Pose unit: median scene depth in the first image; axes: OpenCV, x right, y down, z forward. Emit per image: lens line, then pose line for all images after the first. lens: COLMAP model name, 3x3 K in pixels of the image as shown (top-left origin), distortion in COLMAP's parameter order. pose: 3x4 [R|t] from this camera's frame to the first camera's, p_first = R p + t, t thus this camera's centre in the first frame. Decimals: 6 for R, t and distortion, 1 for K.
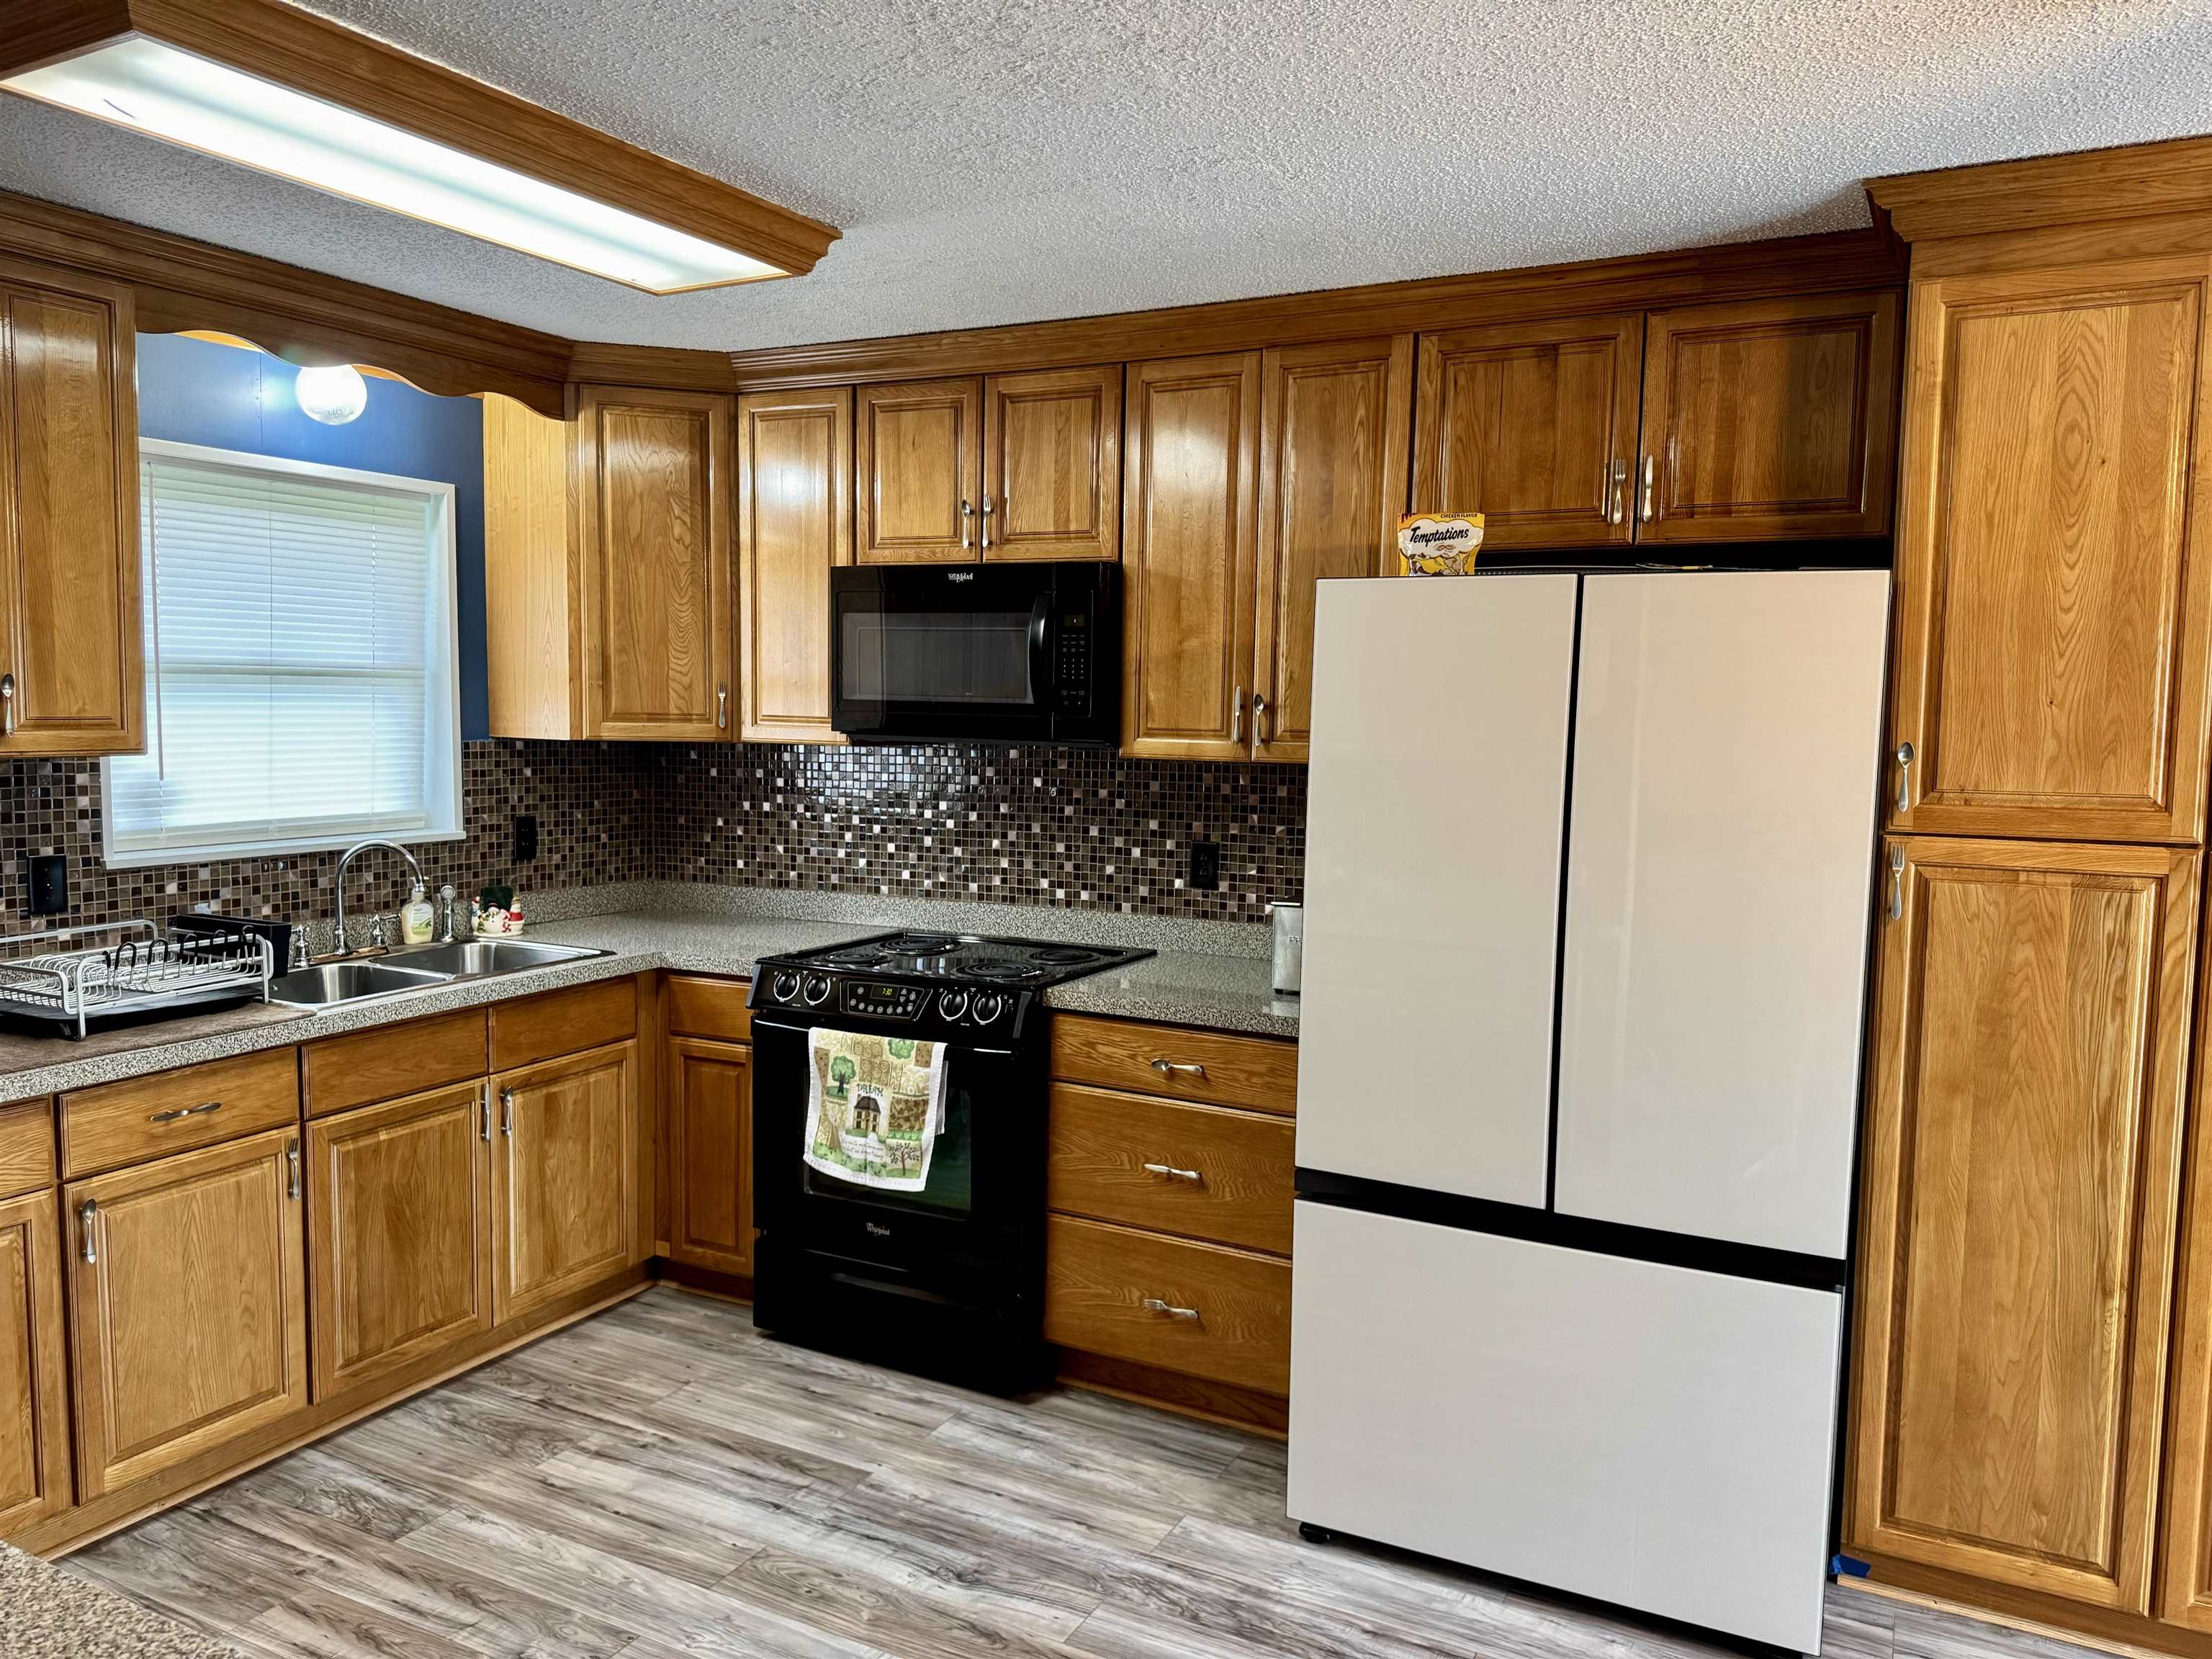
lens RADIAL K [[1577.3, 0, 1106.0], [0, 1577.3, 829.5], [0, 0, 1]] dist [0.009216, -0.004697]
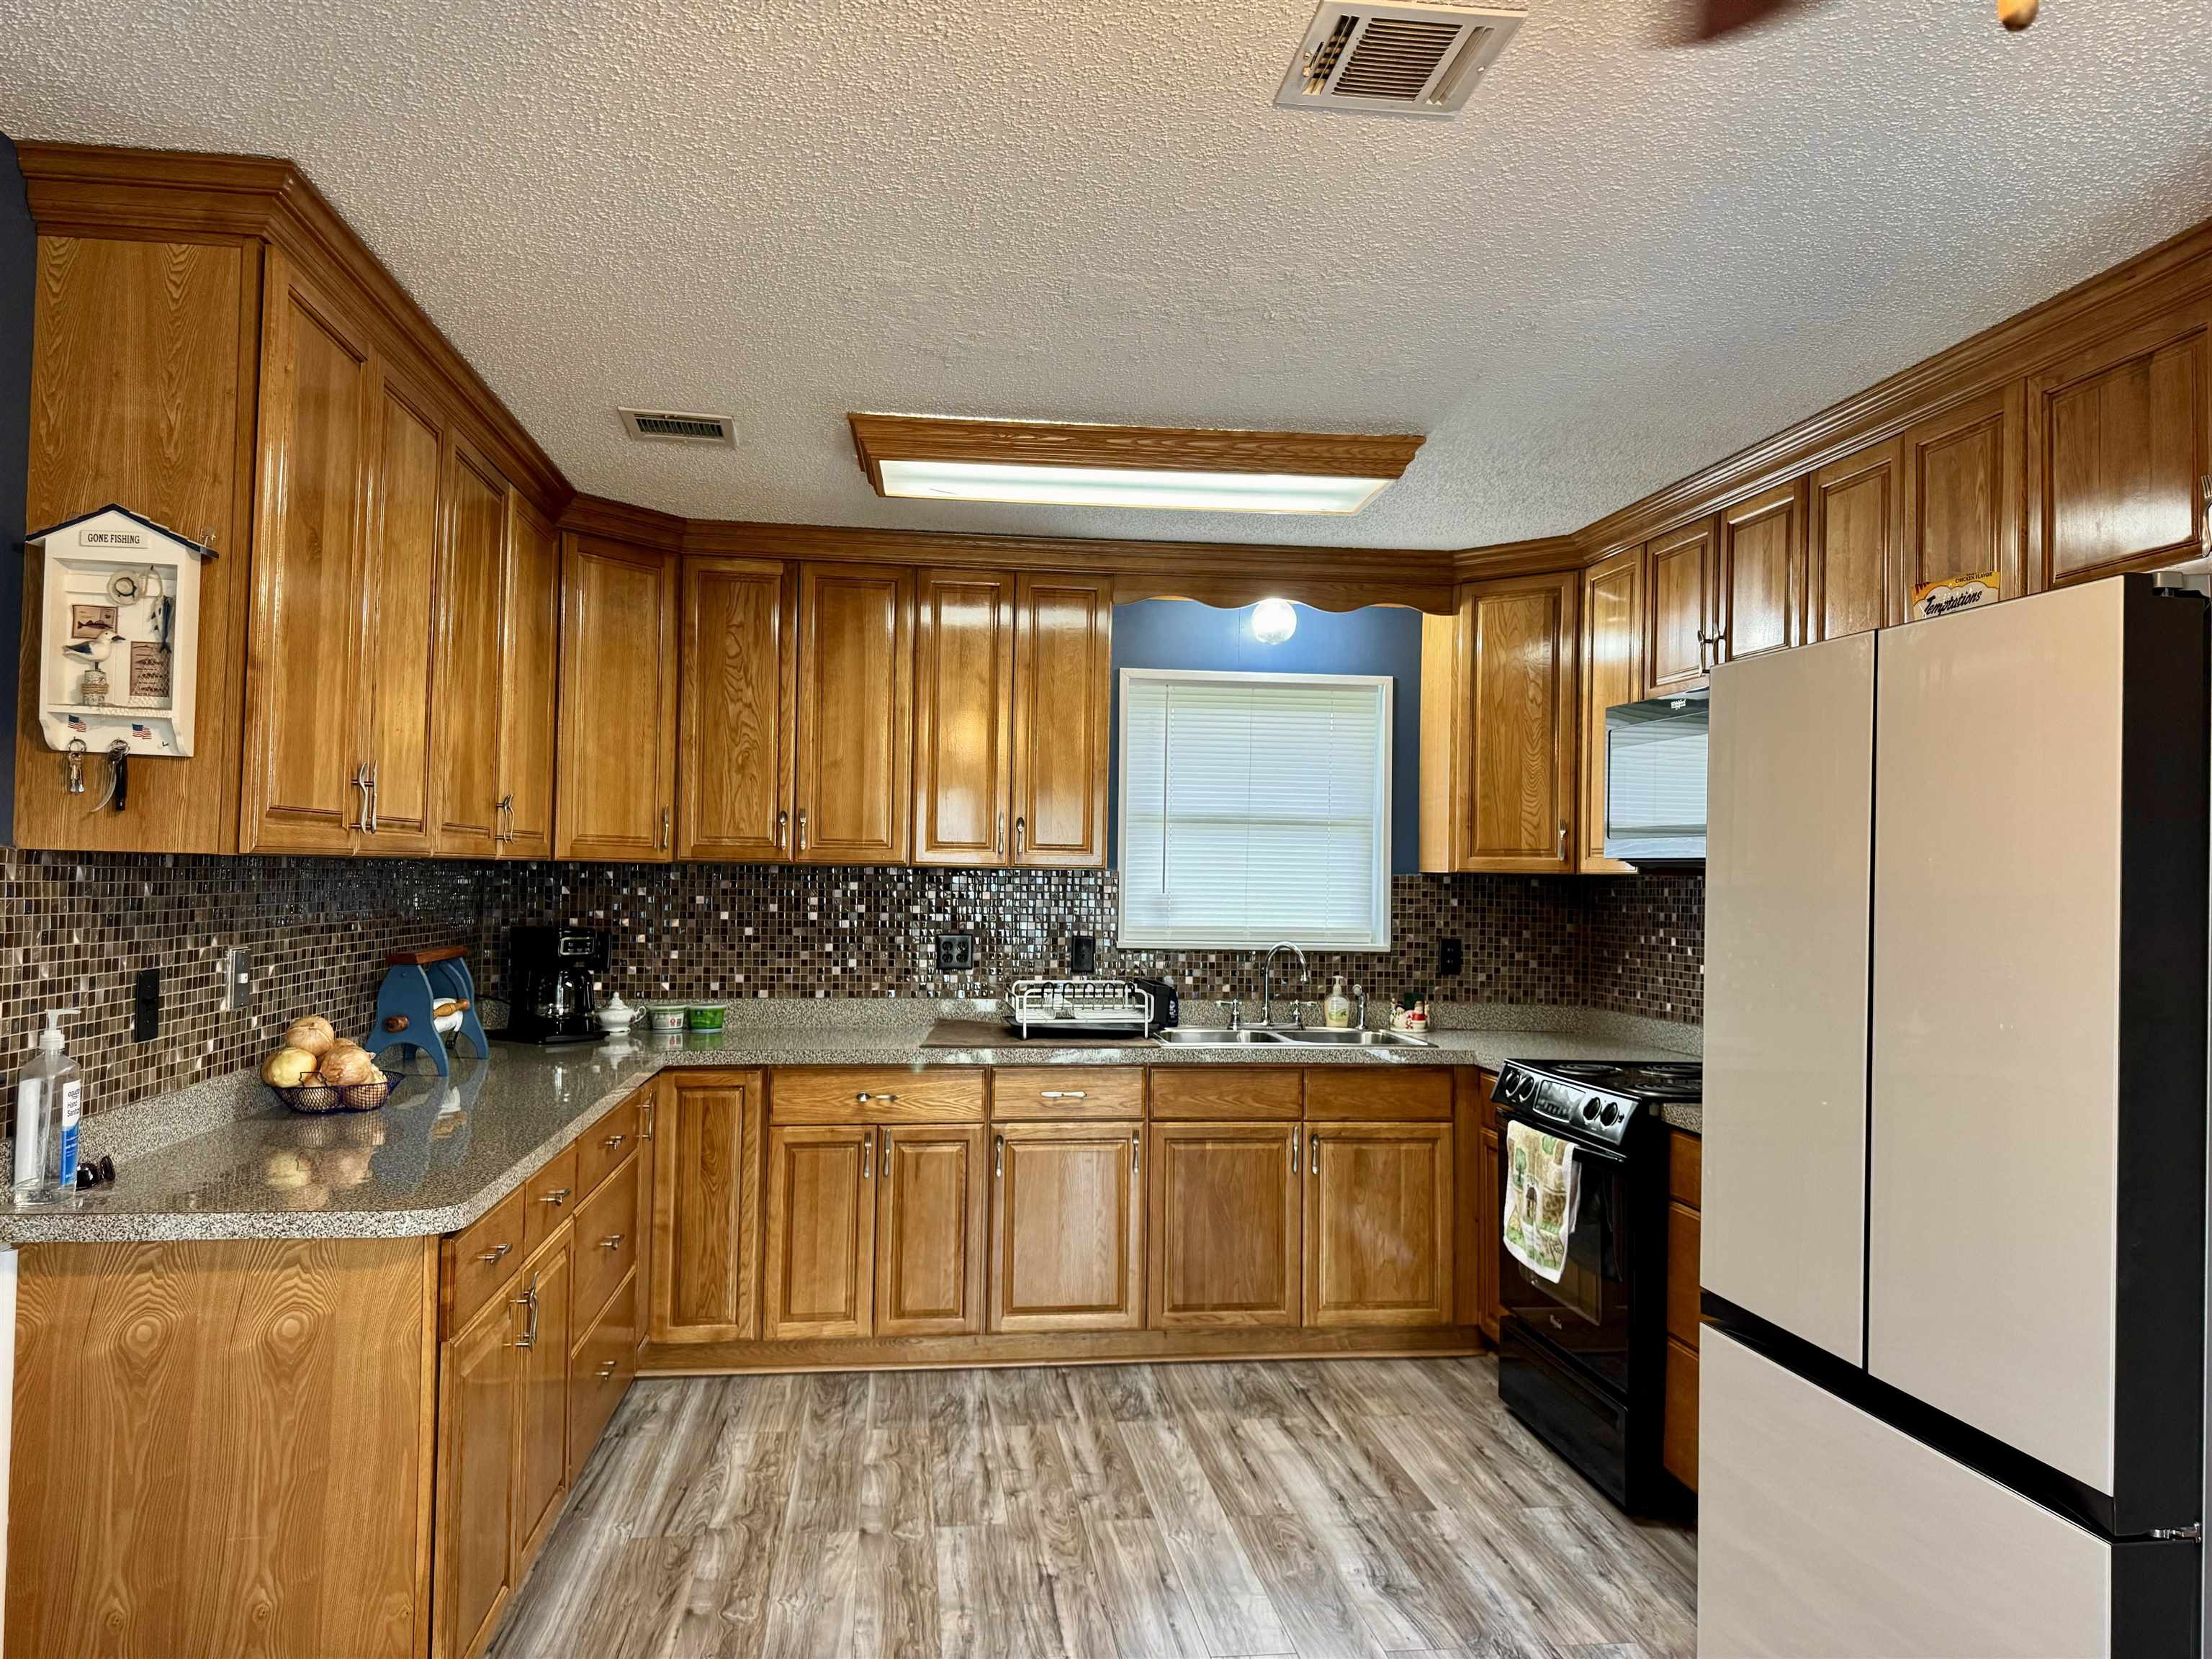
lens RADIAL K [[1560.5, 0, 1106.0], [0, 1560.5, 829.5], [0, 0, 1]] dist [0.173642, -0.270936]
pose [[0.576386, -0.032293, -0.816539, 0.558137], [-0.075775, 0.992802, -0.092752, 0.048229], [0.813657, 0.115334, 0.569790, 0.102935]]
